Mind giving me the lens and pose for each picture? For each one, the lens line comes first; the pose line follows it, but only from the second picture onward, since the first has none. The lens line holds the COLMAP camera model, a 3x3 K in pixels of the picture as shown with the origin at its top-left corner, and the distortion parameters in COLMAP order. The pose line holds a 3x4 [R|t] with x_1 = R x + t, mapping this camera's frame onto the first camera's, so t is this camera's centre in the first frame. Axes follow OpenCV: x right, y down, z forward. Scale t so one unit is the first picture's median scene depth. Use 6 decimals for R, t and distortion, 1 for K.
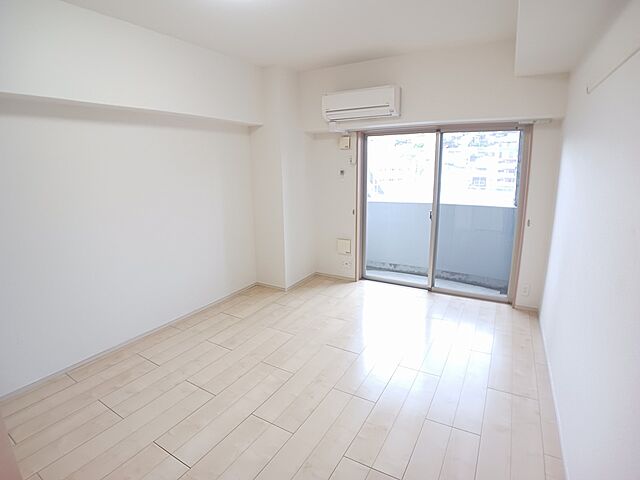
lens RADIAL K [[333.1, 0, 320.6], [0, 333.1, 239.9], [0, 0, 1]] dist [-0.055308, -0.002783]
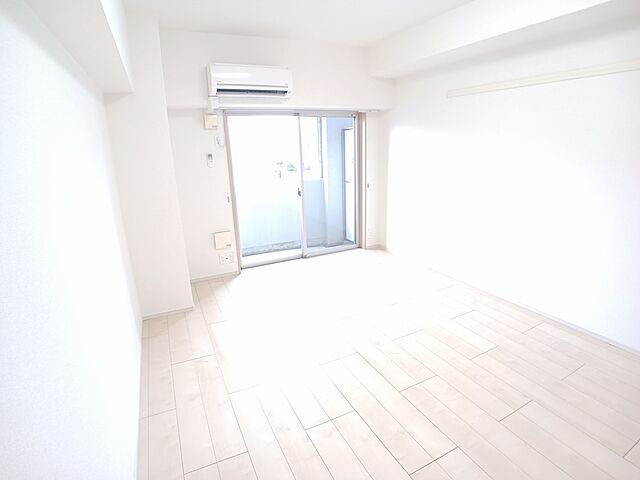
lens RADIAL K [[333.1, 0, 320.8], [0, 333.1, 238.5], [0, 0, 1]] dist [-0.055308, -0.002783]
pose [[0.549567, -0.230253, 0.803094, -0.518765], [0.203889, 0.969170, 0.138344, -0.055085], [-0.810189, 0.087712, 0.579570, 0.285250]]
